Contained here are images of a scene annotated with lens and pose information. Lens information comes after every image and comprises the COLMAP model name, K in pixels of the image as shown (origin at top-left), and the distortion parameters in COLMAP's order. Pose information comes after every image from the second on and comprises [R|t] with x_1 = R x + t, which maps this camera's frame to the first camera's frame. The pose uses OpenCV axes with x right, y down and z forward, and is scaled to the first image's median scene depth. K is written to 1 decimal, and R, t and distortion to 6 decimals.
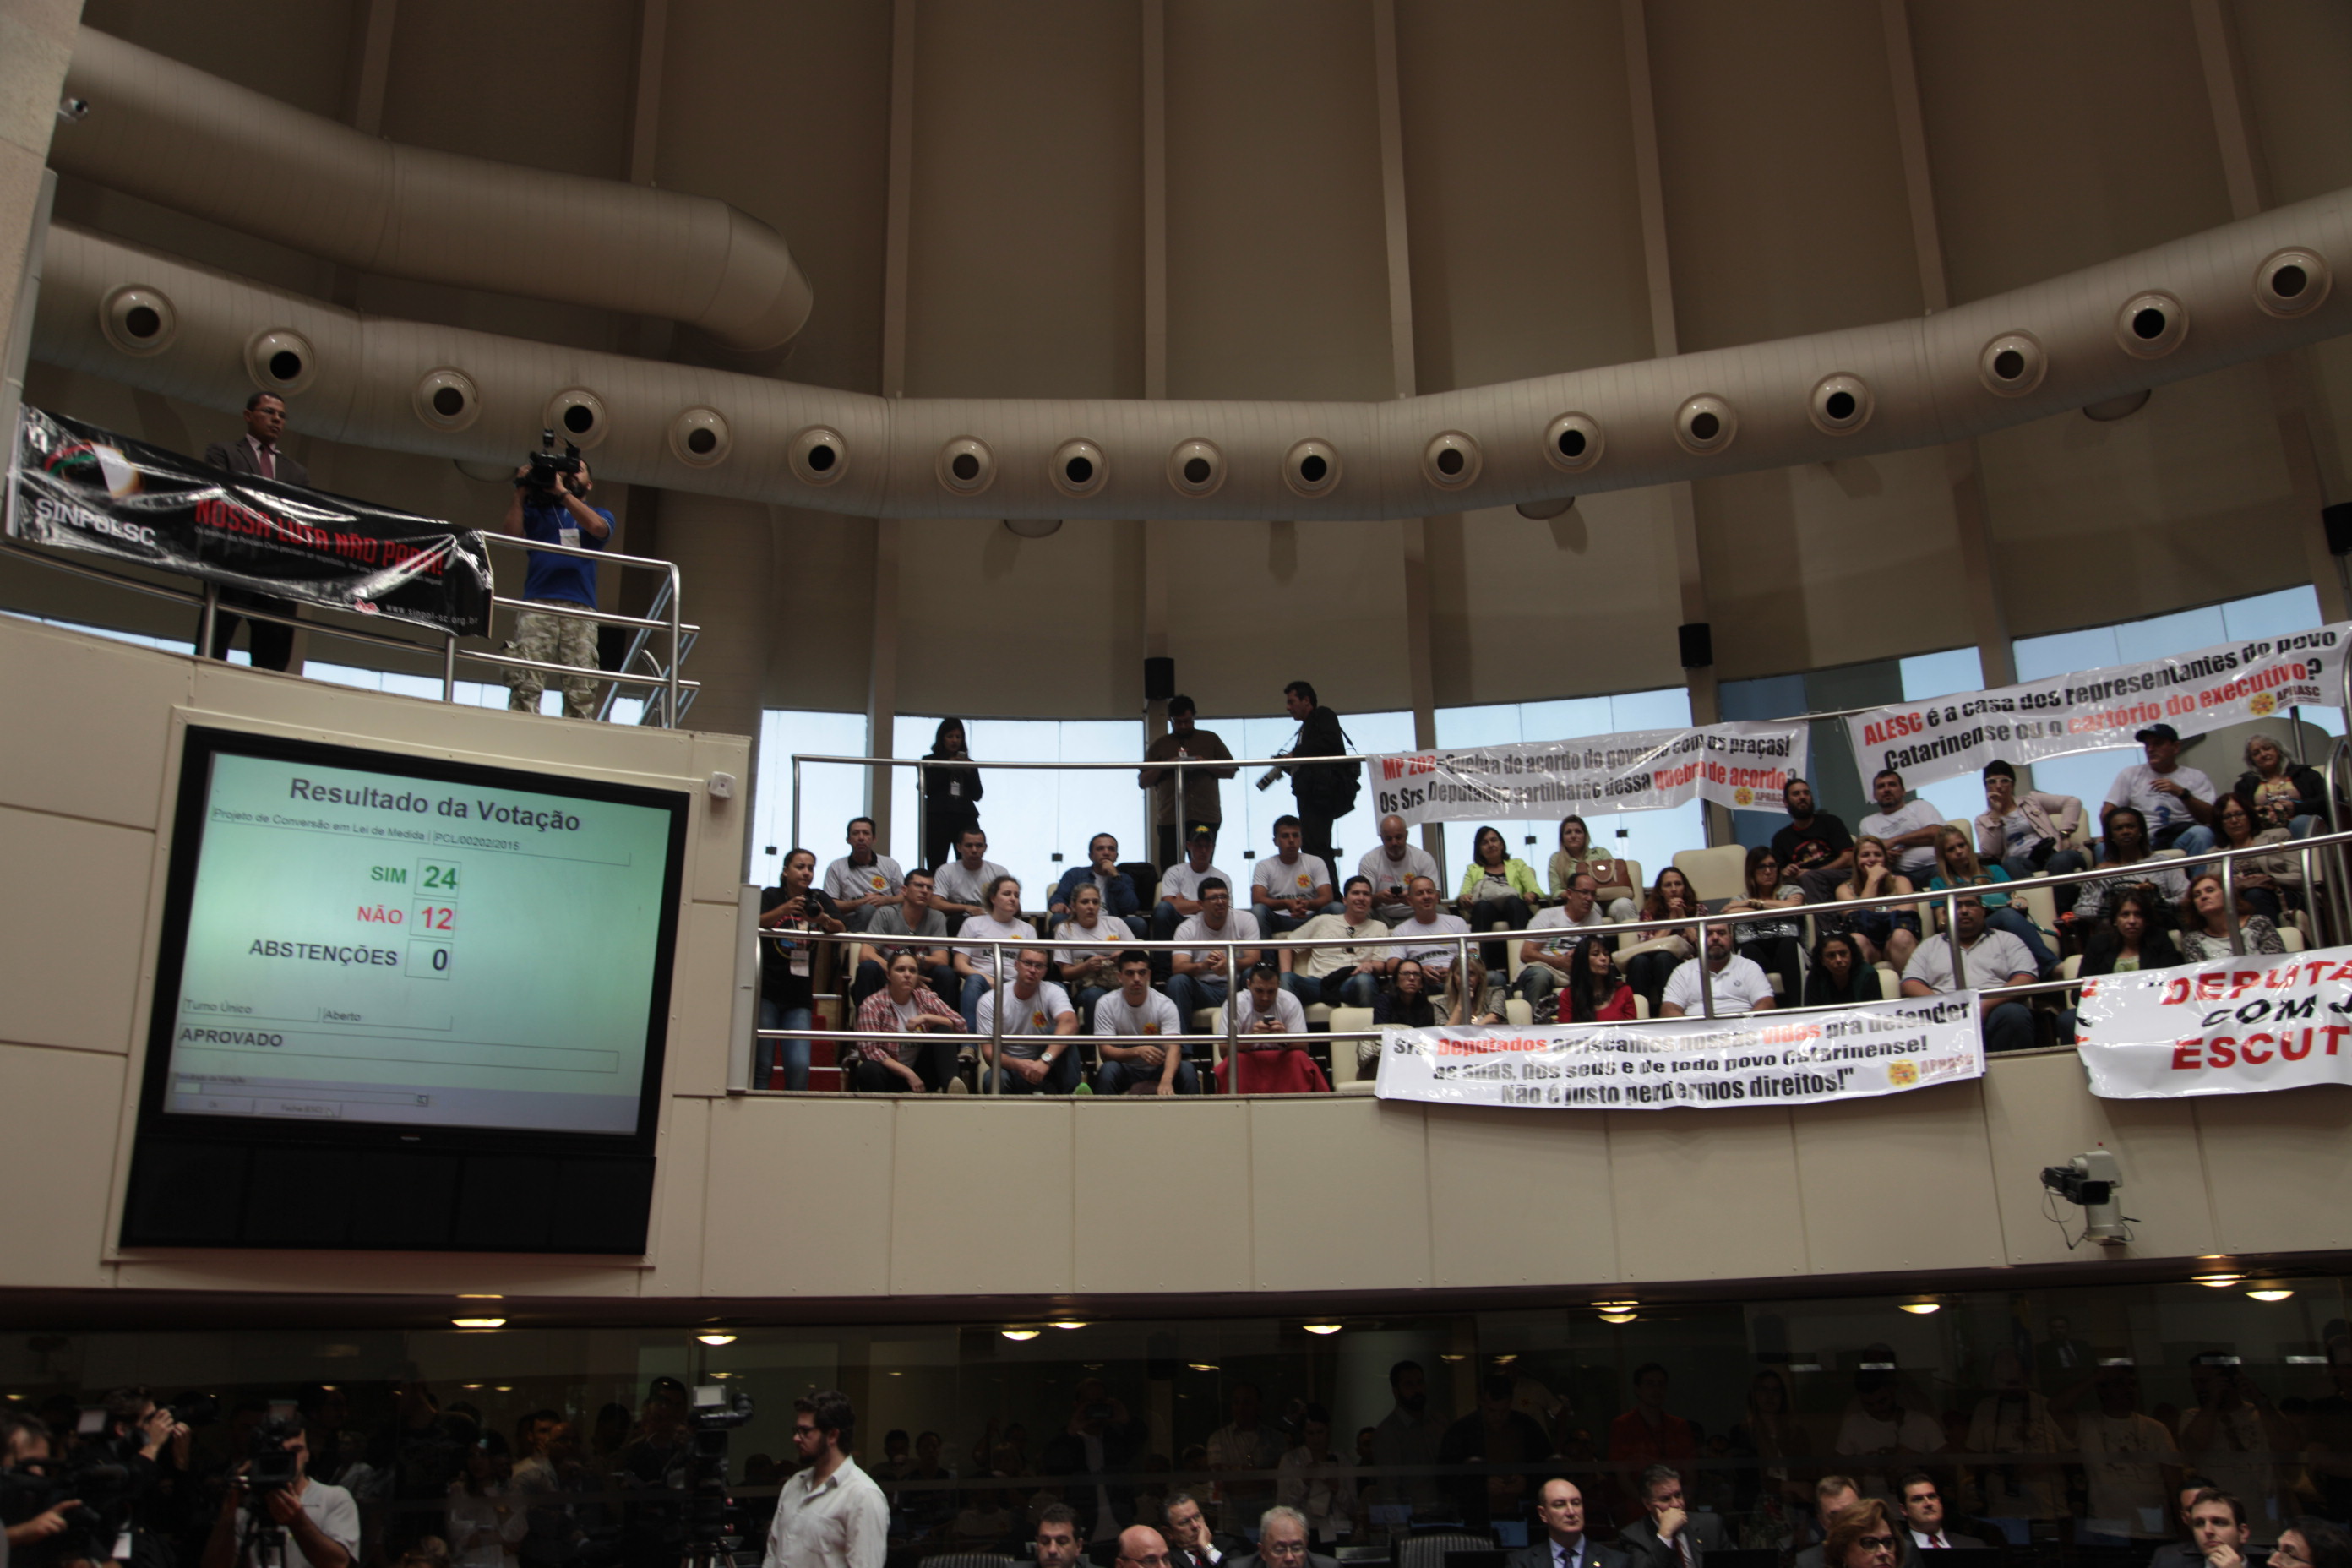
lens RADIAL K [[2221.2, 0, 1176.0], [0, 2221.2, 784.0], [0, 0, 1]] dist [-0.010742, 0.095421]
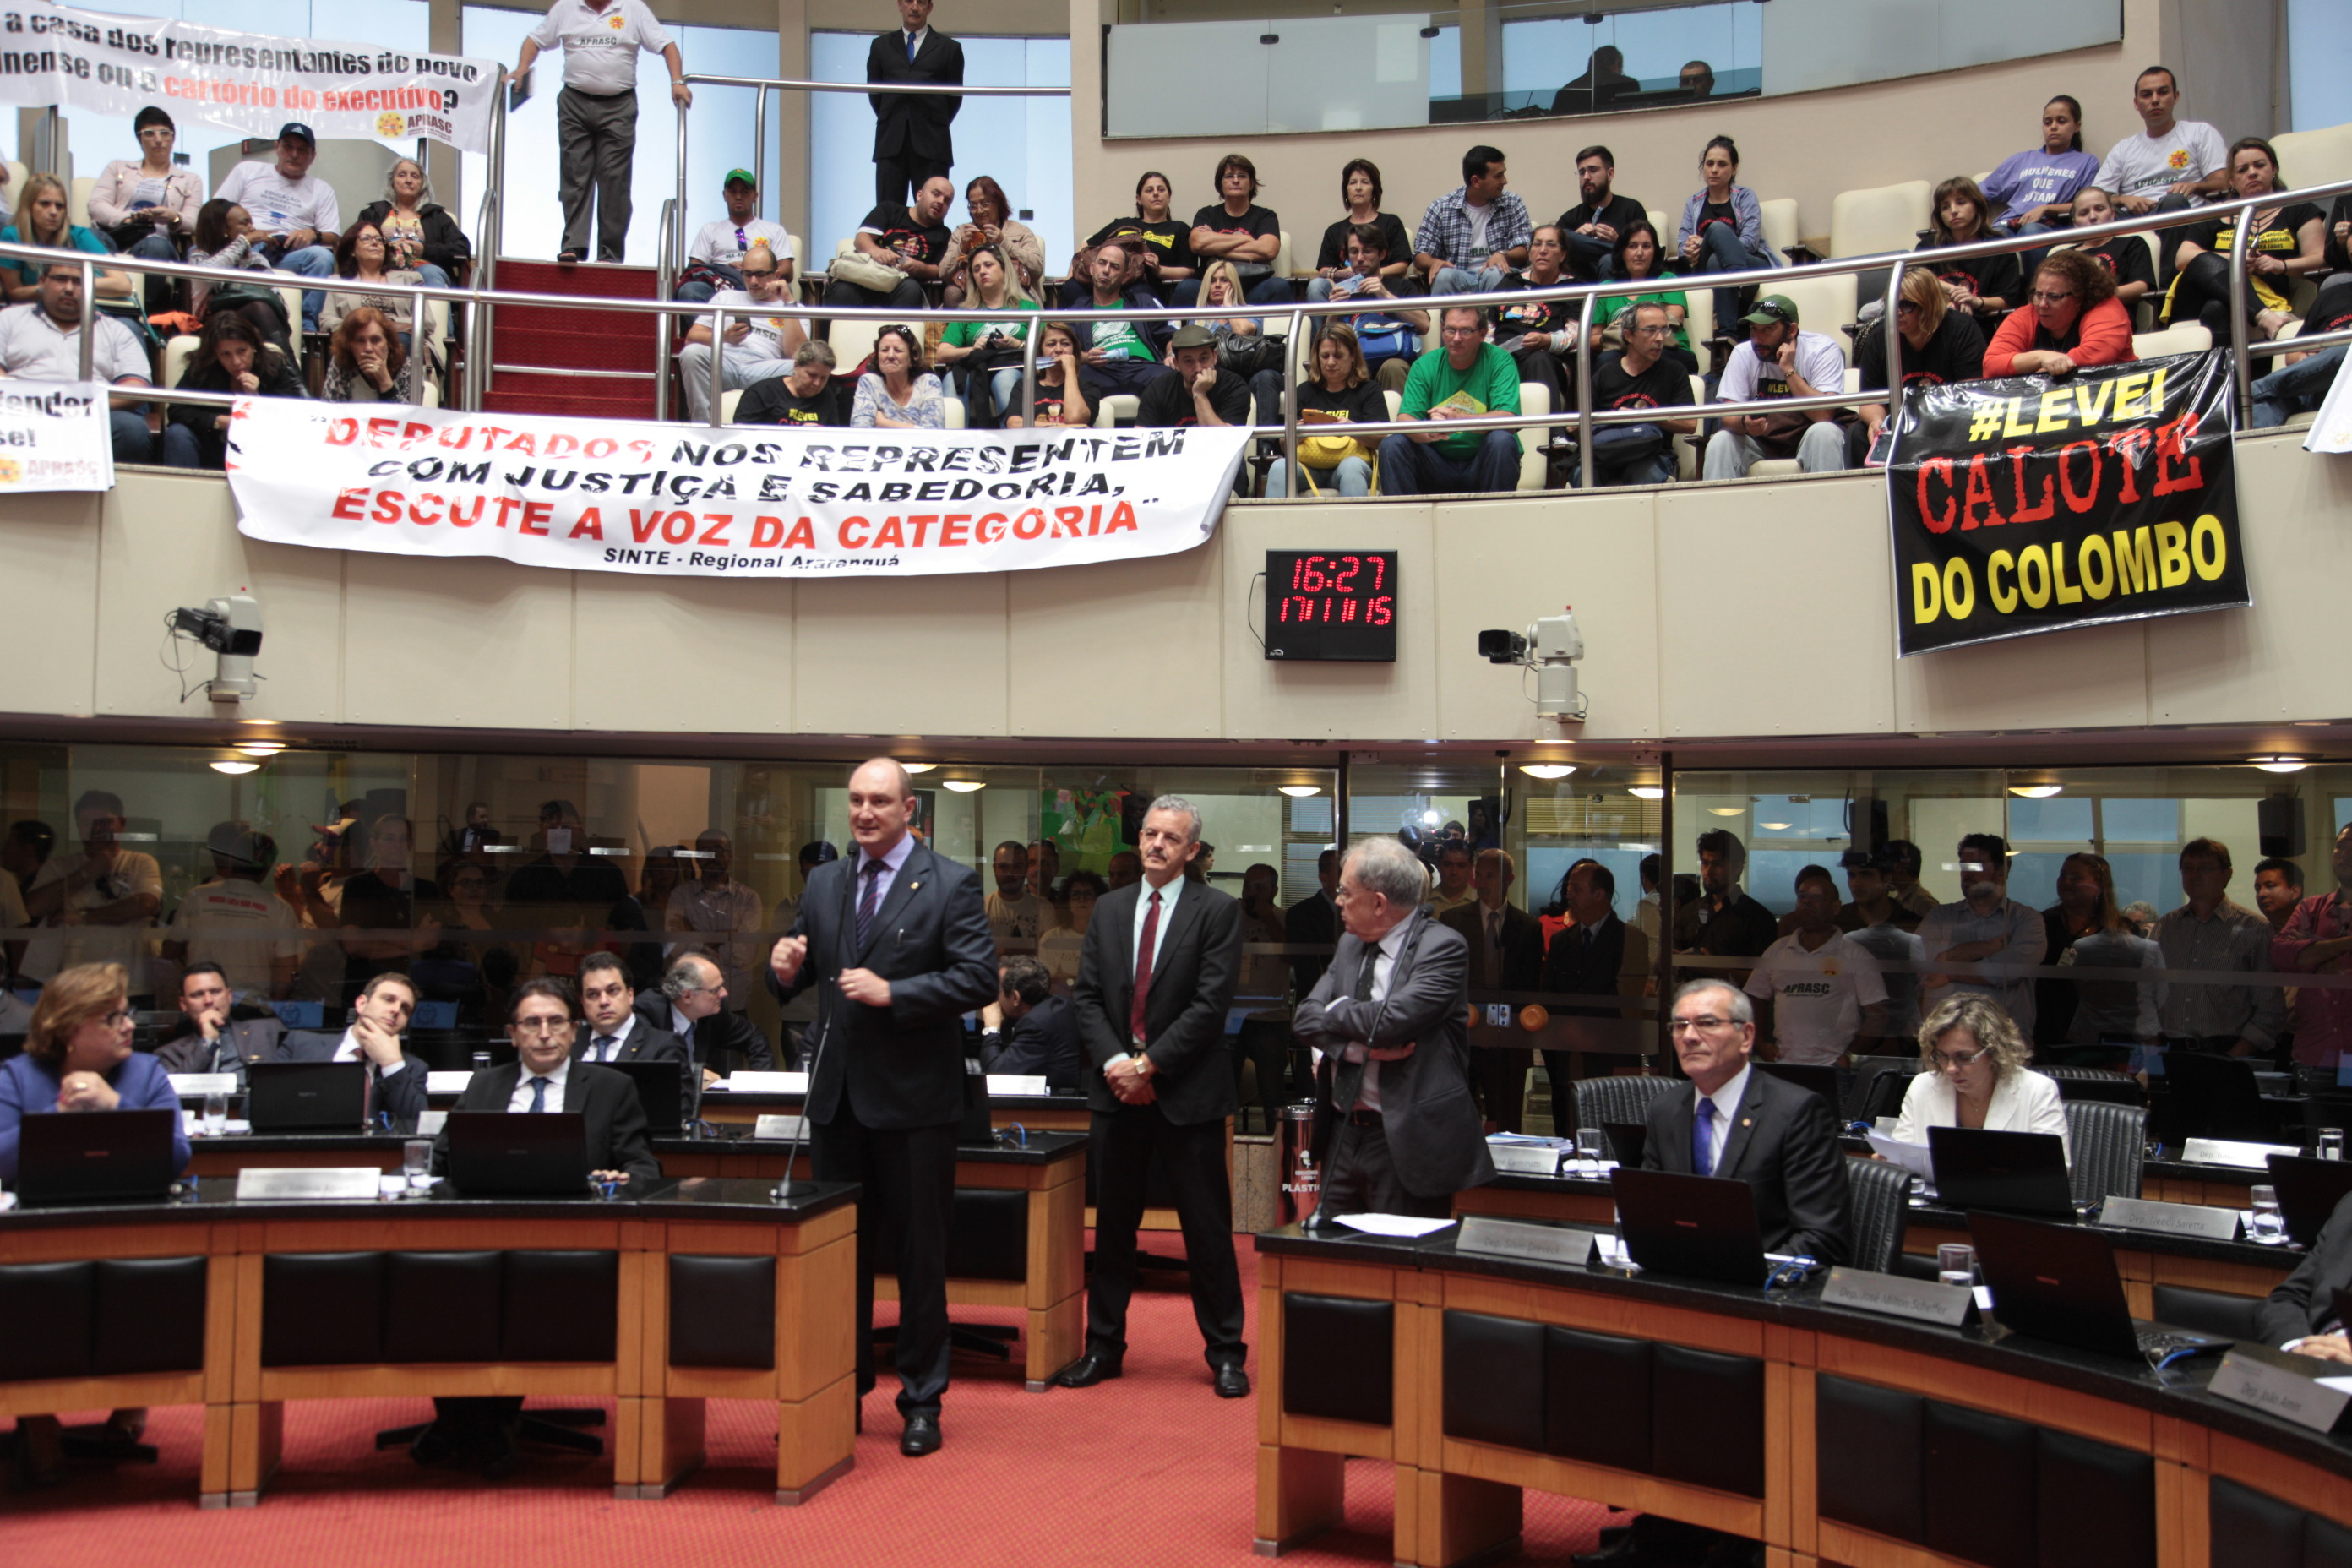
lens RADIAL K [[2596.1, 0, 1176.0], [0, 2596.1, 784.0], [0, 0, 1]] dist [0.004996, 0.193799]
pose [[0.616890, 0.067771, 0.784126, -0.139149], [-0.246815, 0.962688, 0.110971, 0.029094], [-0.747348, -0.261991, 0.610599, 0.076128]]
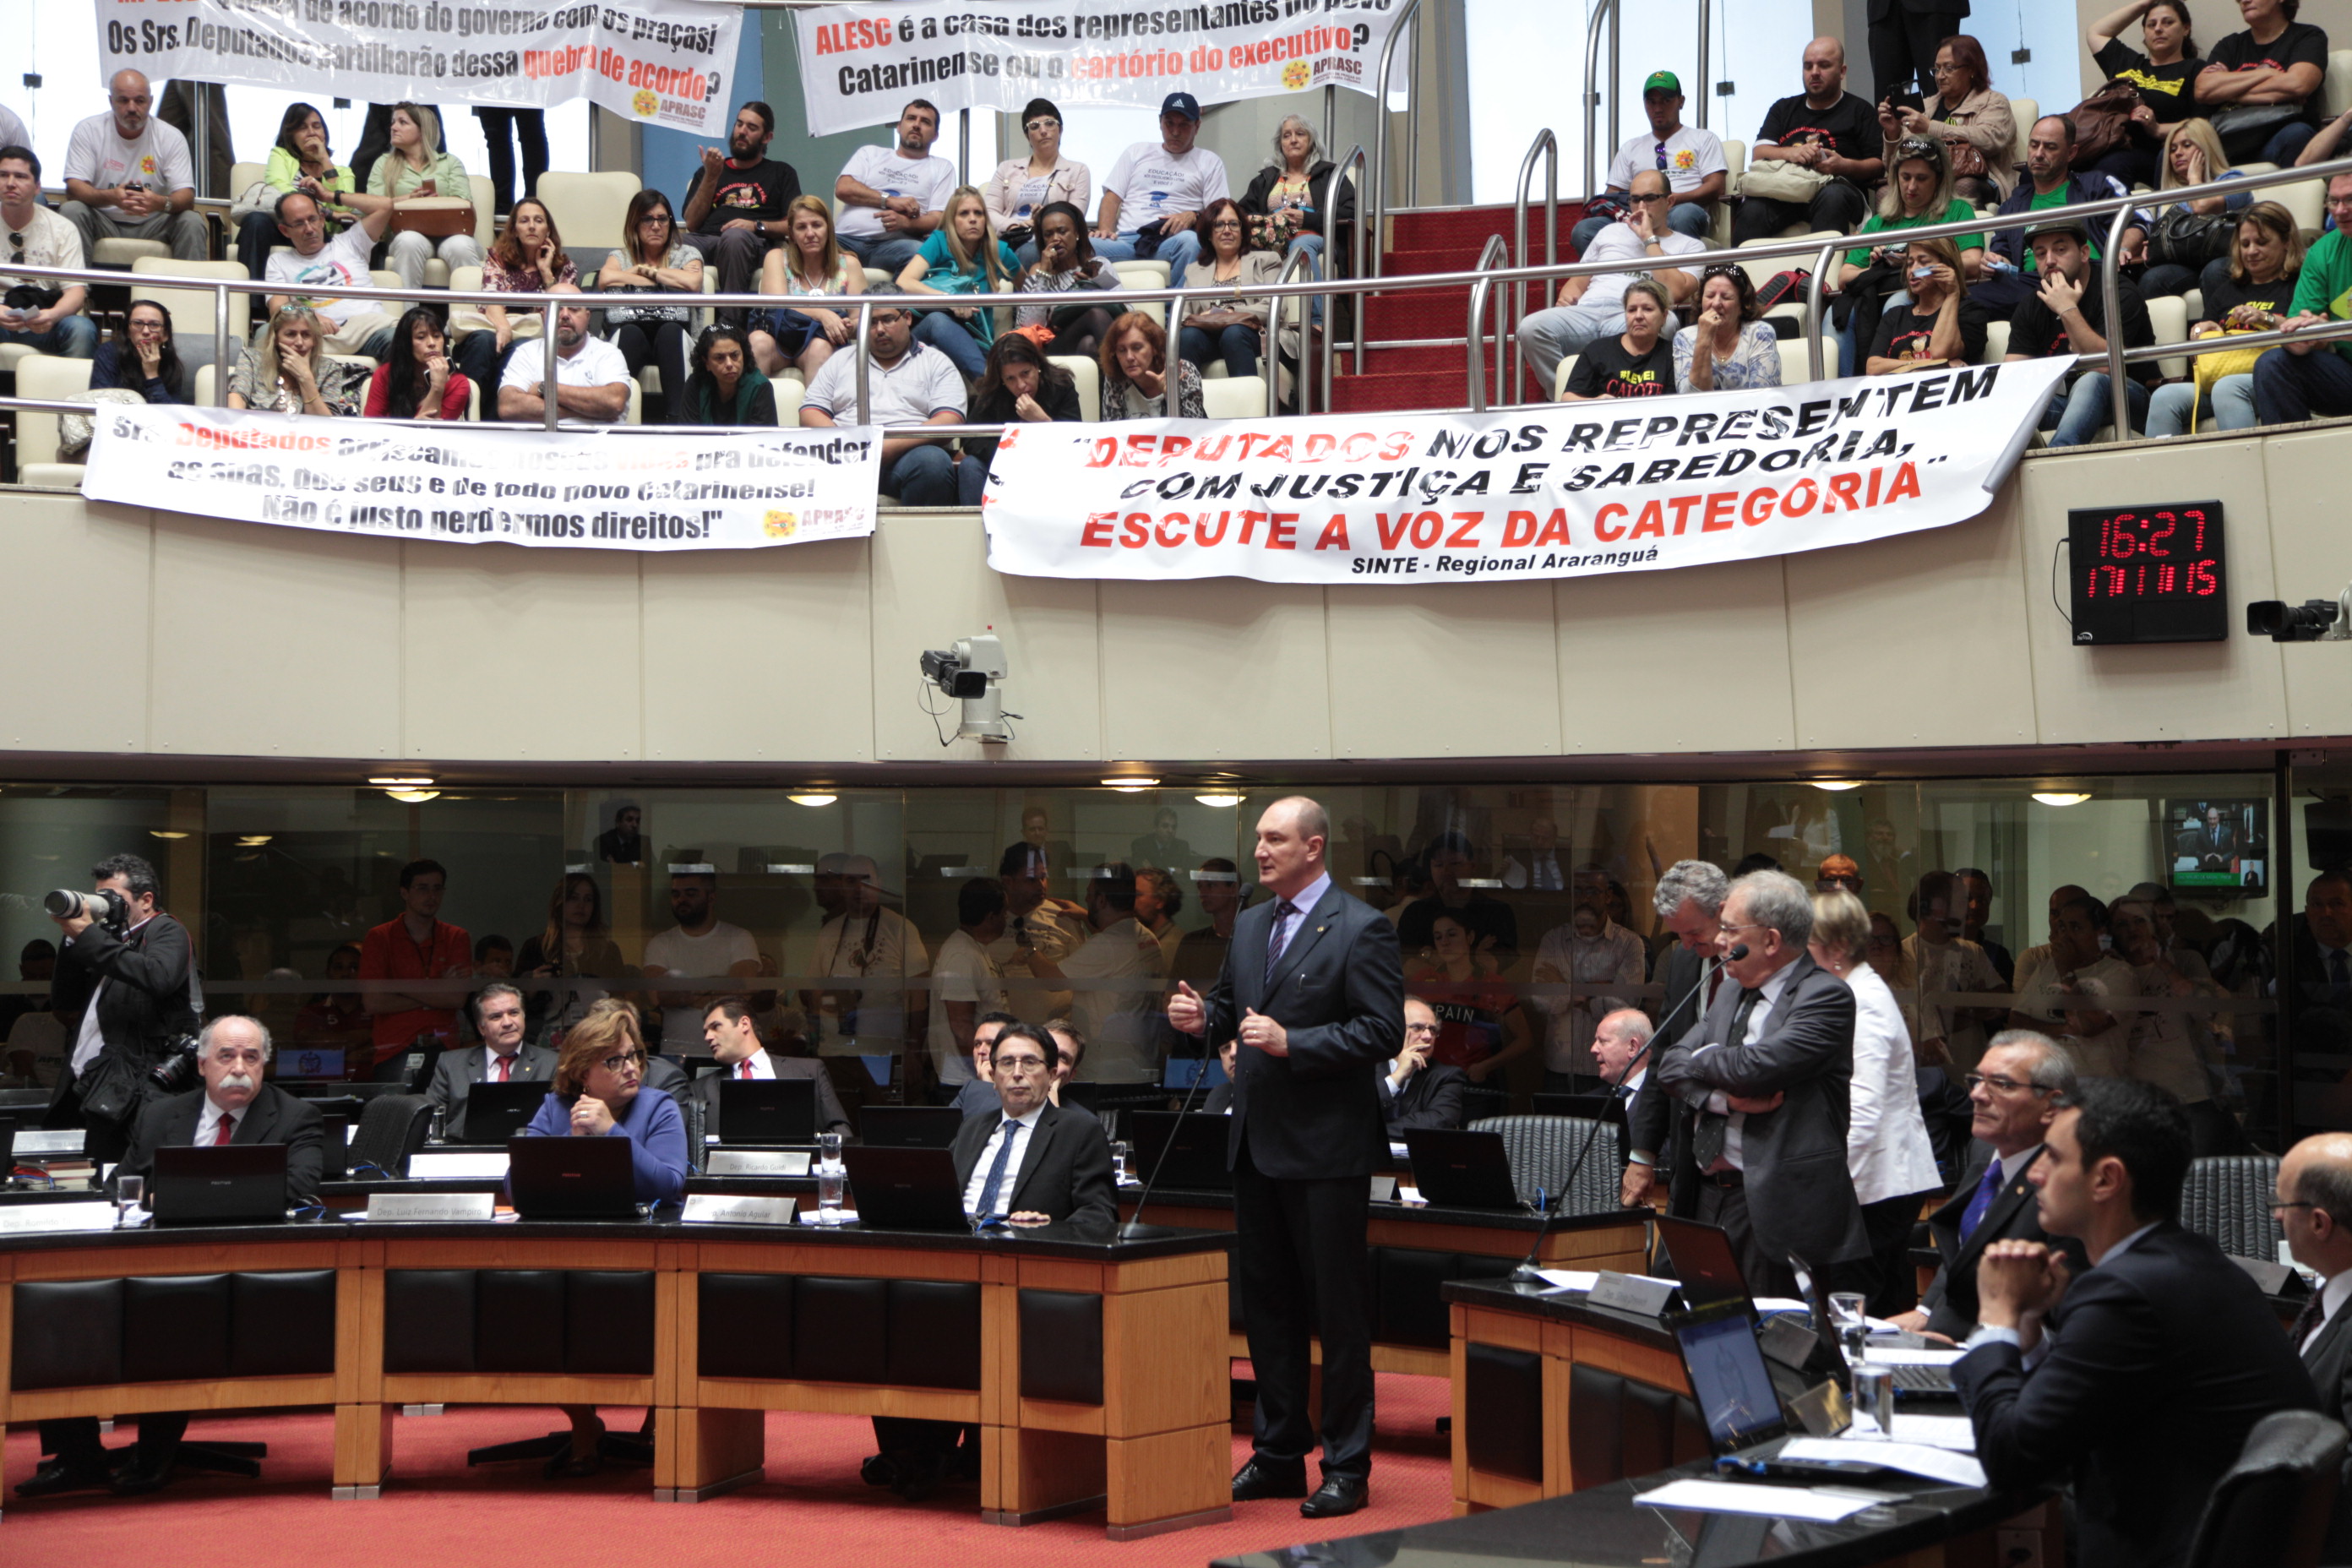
lens RADIAL K [[3687.2, 0, 1176.0], [0, 3687.2, 784.0], [0, 0, 1]] dist [0.196389, 0.120999]
pose [[0.926987, 0.044423, 0.372452, -0.033433], [-0.130792, 0.968922, 0.209961, -0.075407], [-0.351550, -0.243345, 0.903989, -0.273802]]
